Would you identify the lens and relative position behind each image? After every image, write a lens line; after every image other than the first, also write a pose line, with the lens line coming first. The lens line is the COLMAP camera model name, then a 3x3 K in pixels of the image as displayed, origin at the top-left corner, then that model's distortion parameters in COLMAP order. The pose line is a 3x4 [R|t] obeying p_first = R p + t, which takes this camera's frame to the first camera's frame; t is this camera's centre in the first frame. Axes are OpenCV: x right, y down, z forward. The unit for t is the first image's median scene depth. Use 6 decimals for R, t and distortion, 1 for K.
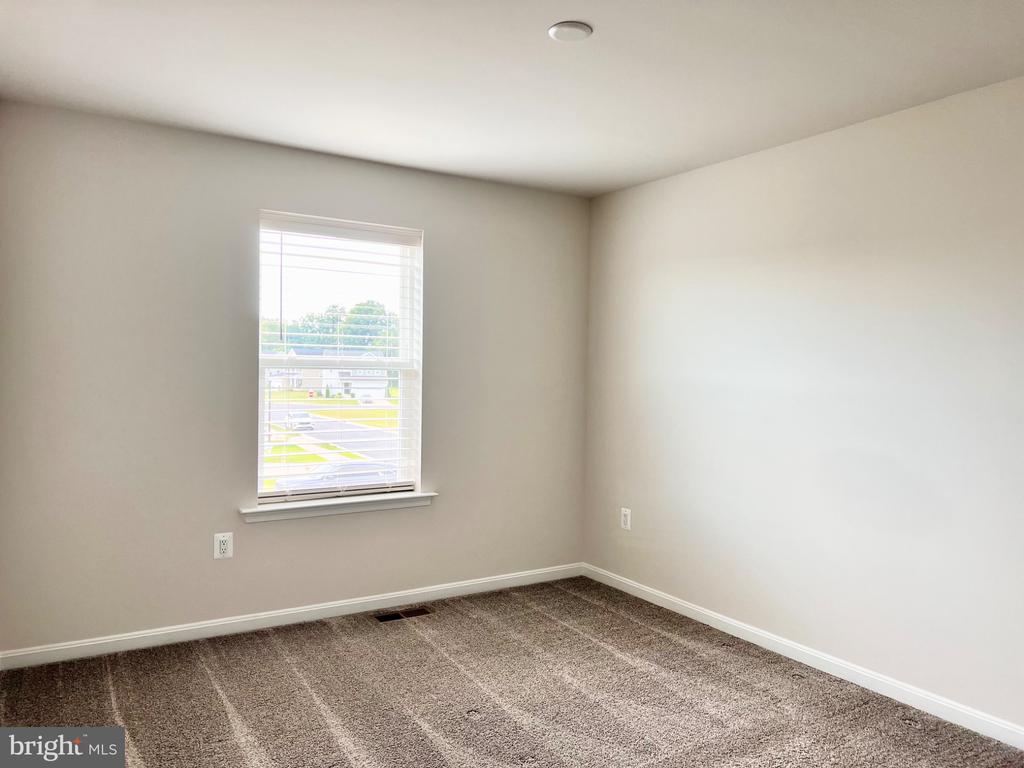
lens RADIAL K [[760.2, 0, 505.9], [0, 760.2, 385.8], [0, 0, 1]] dist [0.030704, -0.036567]
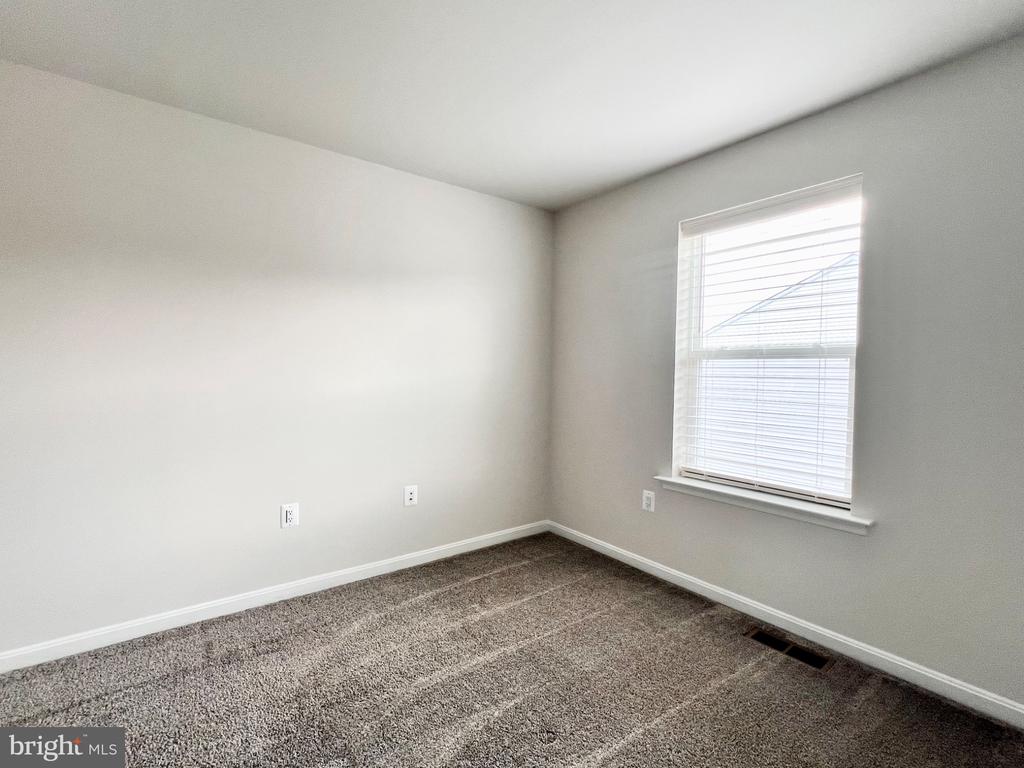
lens RADIAL K [[479.8, 0, 512.0], [0, 479.8, 384.0], [0, 0, 1]] dist [-0.000194, -0.000010]
pose [[0.103947, 0.018755, -0.994406, 0.397538], [-0.034022, 0.999304, 0.015291, 0.014271], [0.994001, 0.032242, 0.104513, 0.716157]]
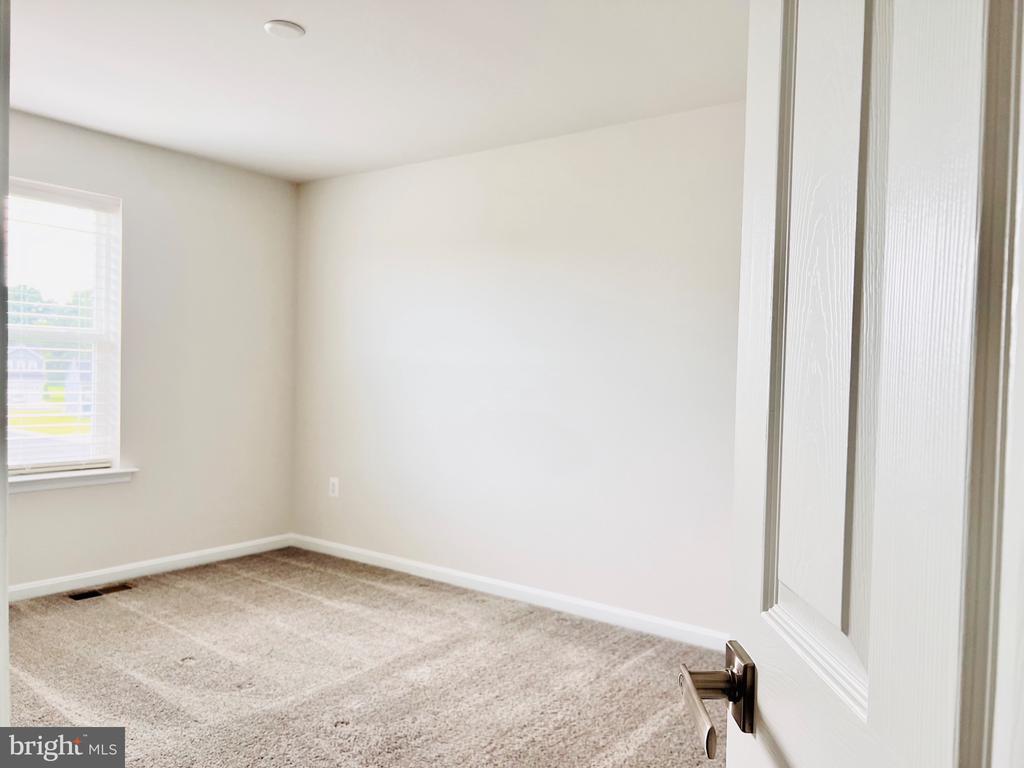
lens RADIAL K [[760.2, 0, 505.9], [0, 760.2, 385.8], [0, 0, 1]] dist [0.030704, -0.036567]
pose [[0.927311, -0.003647, 0.374273, -0.023382], [0.001636, 0.999982, 0.005690, 0.036310], [-0.374287, -0.004664, 0.927301, -0.109488]]
